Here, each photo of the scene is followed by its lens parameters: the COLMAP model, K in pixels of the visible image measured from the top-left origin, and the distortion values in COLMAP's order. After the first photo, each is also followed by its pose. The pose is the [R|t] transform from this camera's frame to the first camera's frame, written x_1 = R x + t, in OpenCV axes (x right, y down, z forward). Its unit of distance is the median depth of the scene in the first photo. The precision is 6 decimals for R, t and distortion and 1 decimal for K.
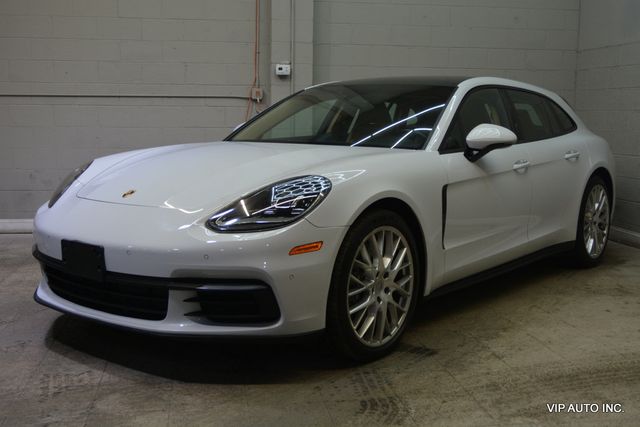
lens RADIAL K [[776.1, 0, 323.0], [0, 776.1, 212.6], [0, 0, 1]] dist [-0.012707, 0.000000]
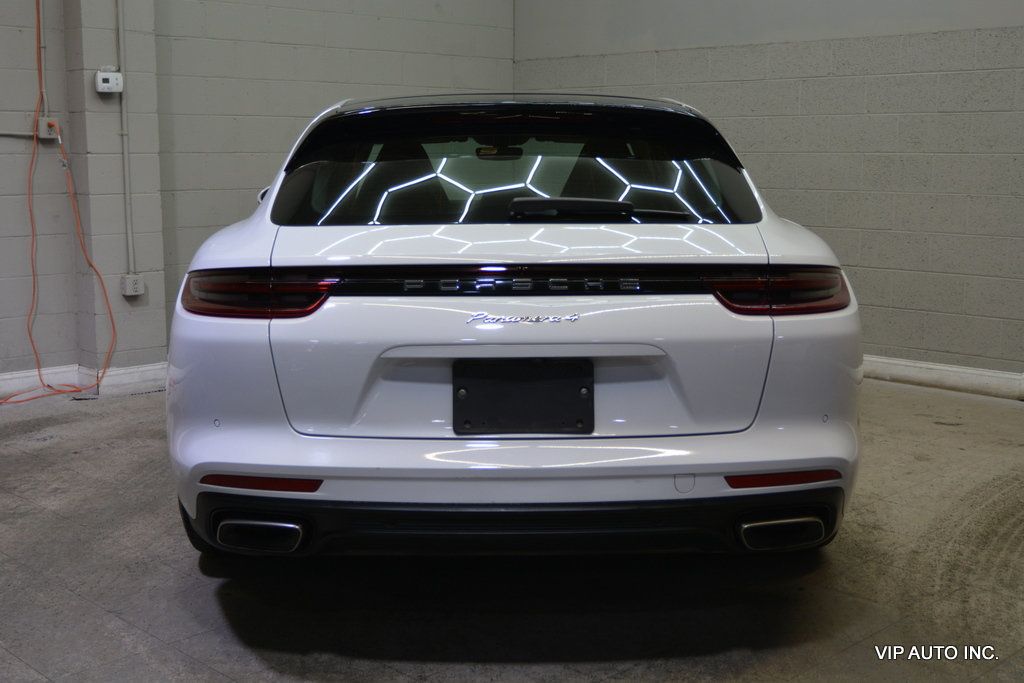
lens RADIAL K [[1270.9, 0, 511.4], [0, 1270.9, 340.8], [0, 0, 1]] dist [-0.026954, 0.000000]
pose [[0.801442, -0.099539, 0.589731, -0.642701], [0.083458, 0.995018, 0.054526, -0.061820], [-0.592220, 0.005519, 0.805757, 0.273153]]
